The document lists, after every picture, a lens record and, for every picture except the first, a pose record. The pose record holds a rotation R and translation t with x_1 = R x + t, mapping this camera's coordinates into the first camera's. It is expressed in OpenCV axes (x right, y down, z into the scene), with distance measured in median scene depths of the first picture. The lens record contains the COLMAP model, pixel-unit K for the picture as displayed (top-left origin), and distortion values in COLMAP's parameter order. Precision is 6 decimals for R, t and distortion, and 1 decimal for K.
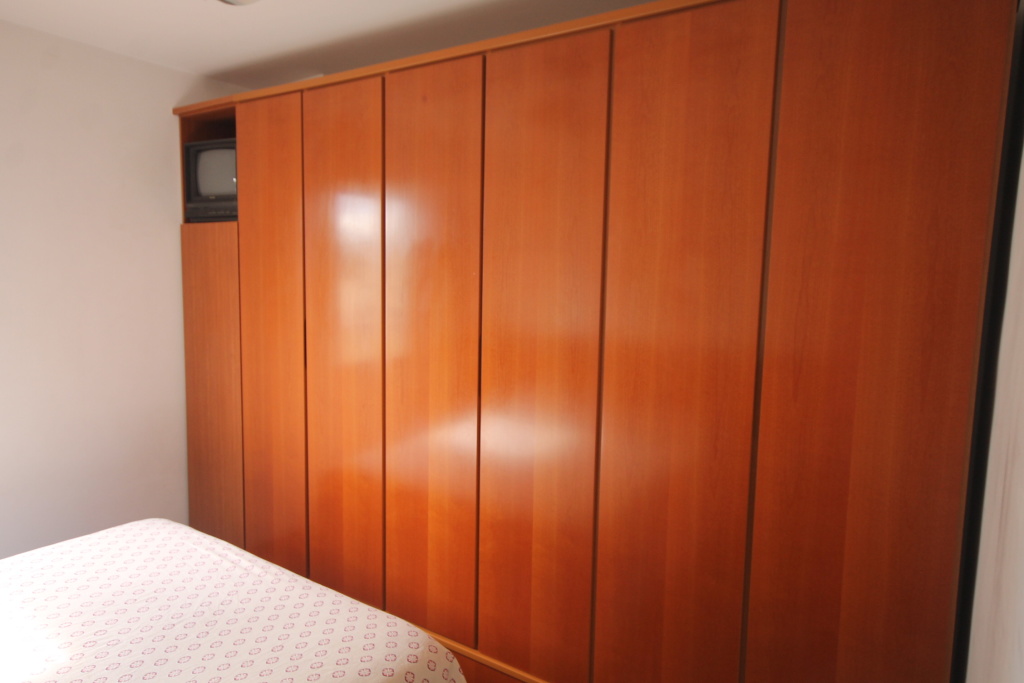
lens RADIAL K [[662.4, 0, 508.1], [0, 662.4, 339.3], [0, 0, 1]] dist [0.033944, 0.005947]
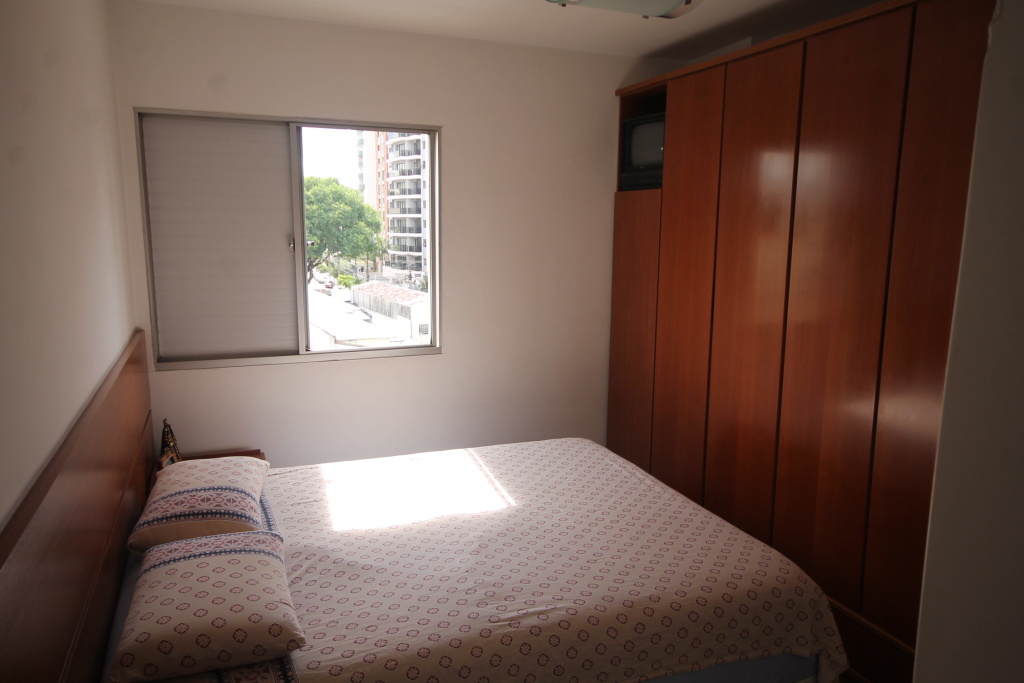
lens RADIAL K [[719.3, 0, 512.6], [0, 719.3, 341.5], [0, 0, 1]] dist [0.006024, 0.002653]
pose [[0.832985, 0.077316, -0.547867, 0.081810], [-0.049303, 0.996622, 0.065683, 0.012469], [0.551094, -0.027701, 0.833983, -0.182412]]
